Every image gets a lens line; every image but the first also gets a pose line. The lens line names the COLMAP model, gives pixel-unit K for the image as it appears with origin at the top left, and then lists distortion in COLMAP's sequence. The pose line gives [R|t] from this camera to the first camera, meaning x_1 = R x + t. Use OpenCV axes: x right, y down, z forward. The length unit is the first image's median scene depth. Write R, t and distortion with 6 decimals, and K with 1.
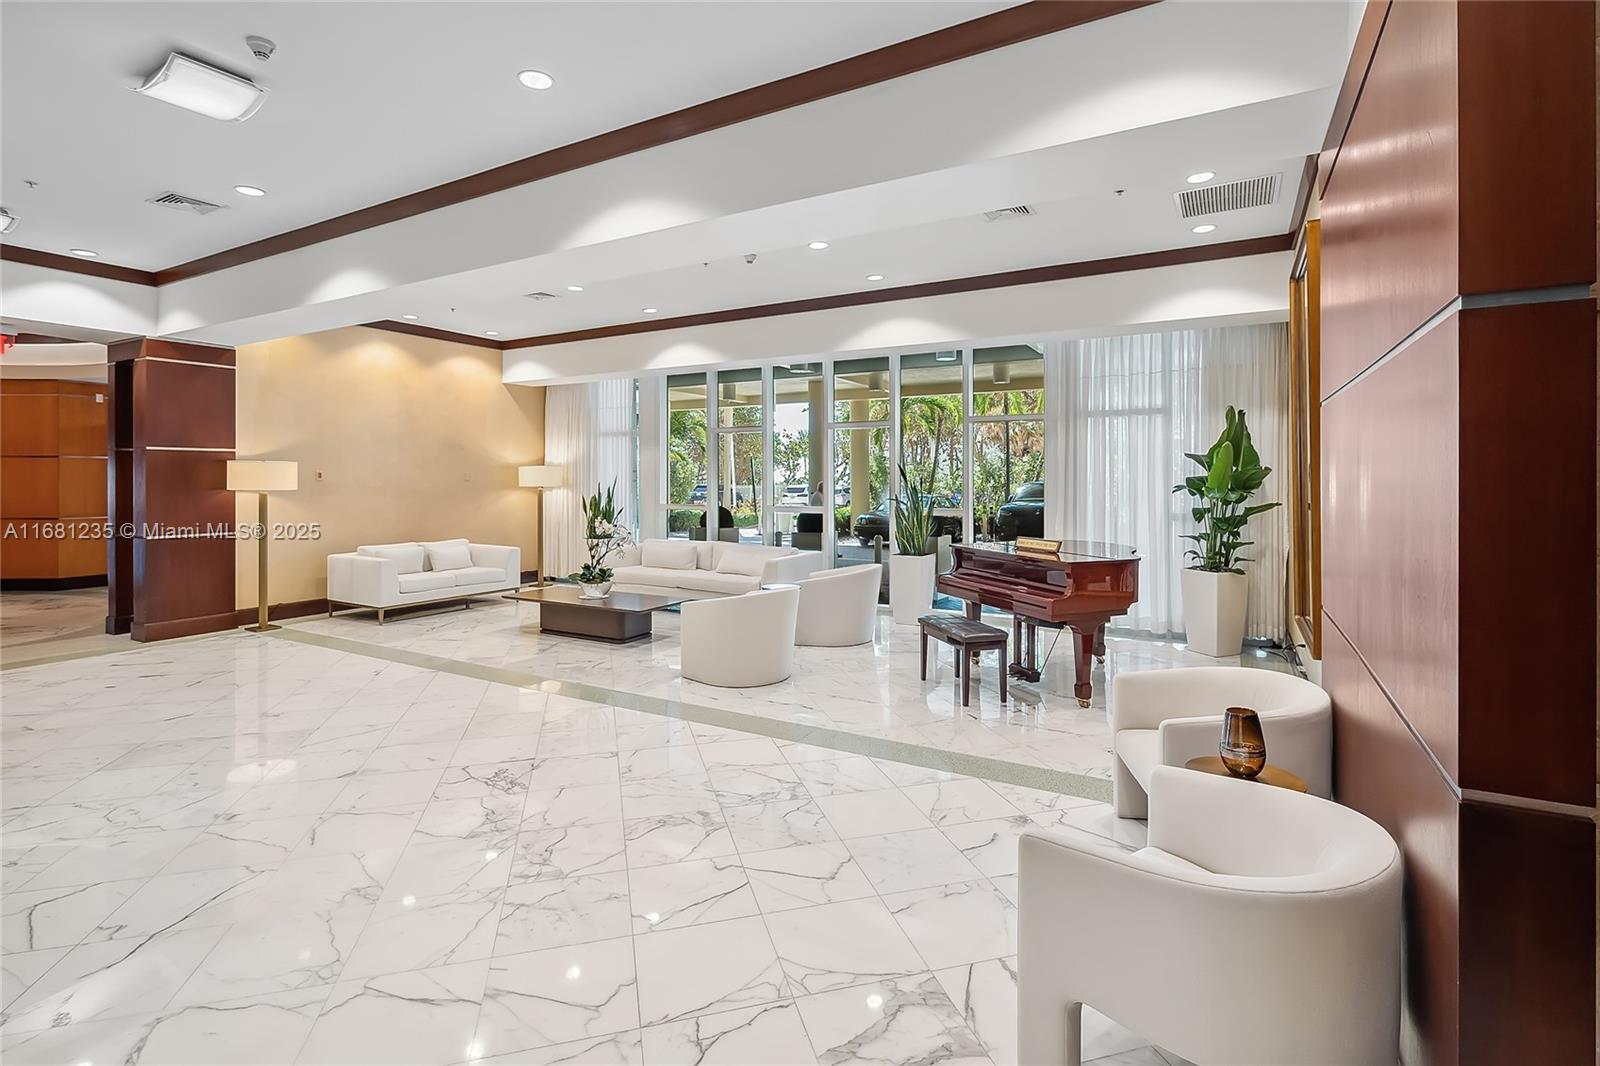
lens RADIAL K [[732.3, 0, 785.2], [0, 732.3, 482.8], [0, 0, 1]] dist [-0.004371, 0.001761]
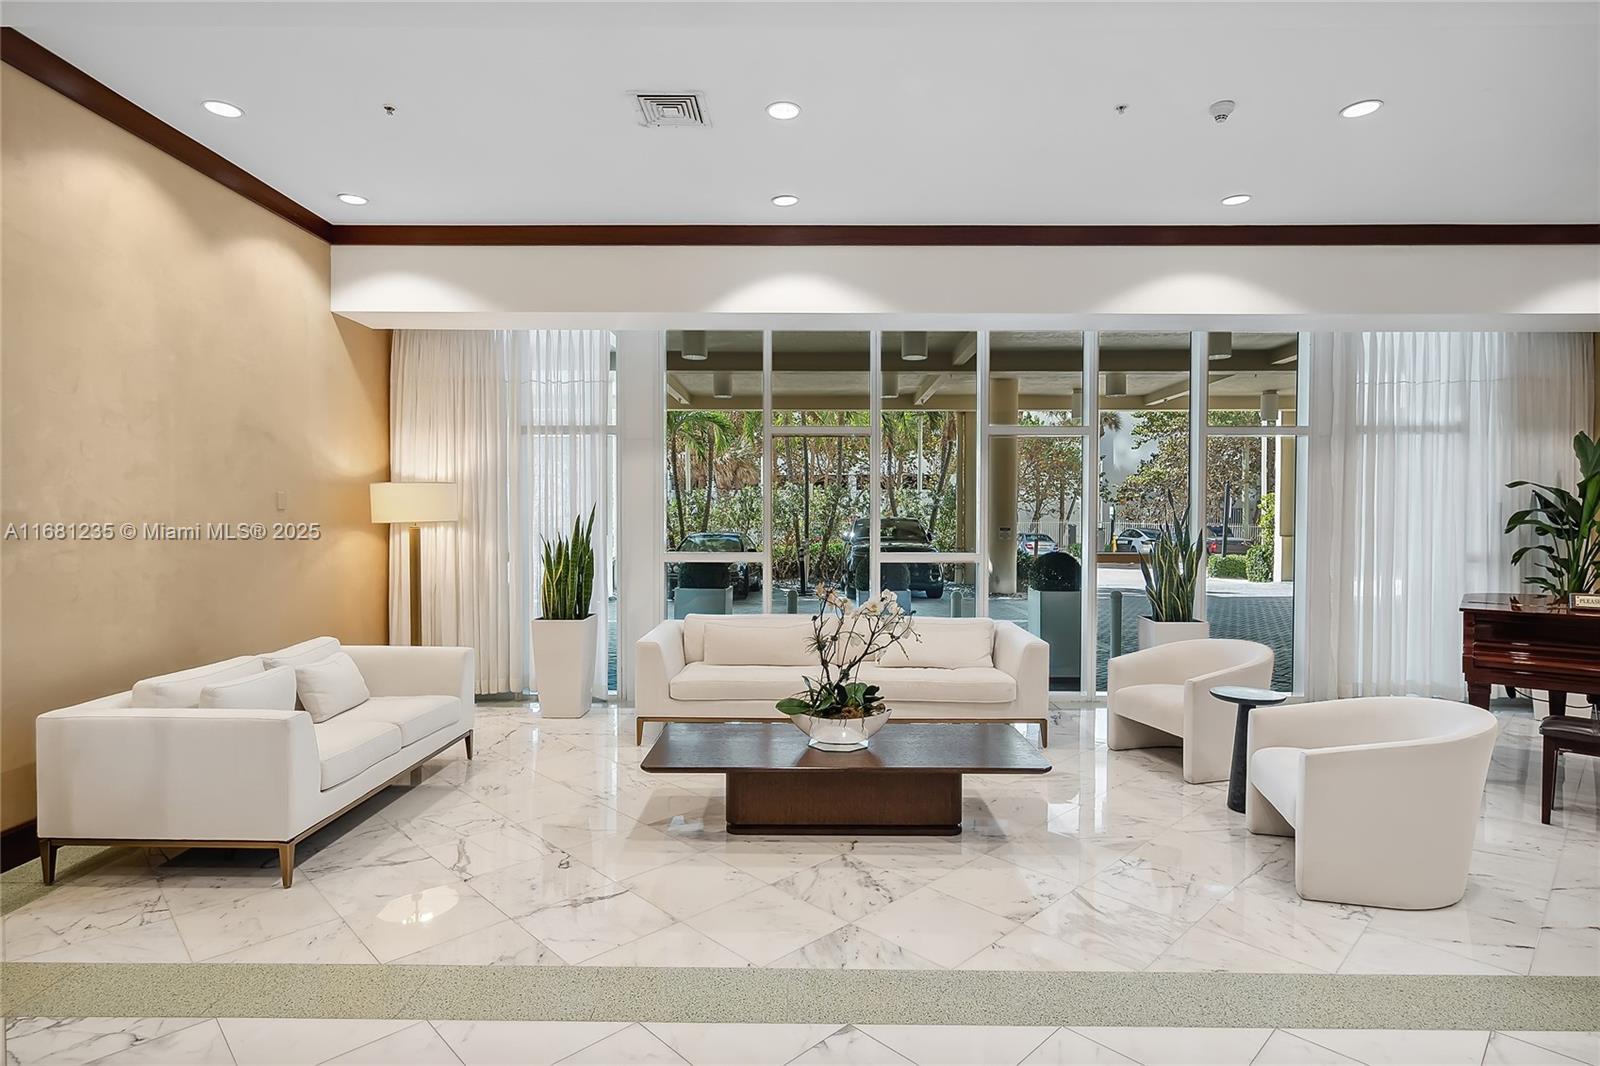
lens RADIAL K [[825.8, 0, 800.2], [0, 825.8, 532.1], [0, 0, 1]] dist [0.018586, -0.001264]
pose [[0.878623, -0.004226, 0.477497, -0.409934], [-0.002865, 0.999896, 0.014122, 0.003179], [-0.477507, -0.013776, 0.878520, 0.387704]]
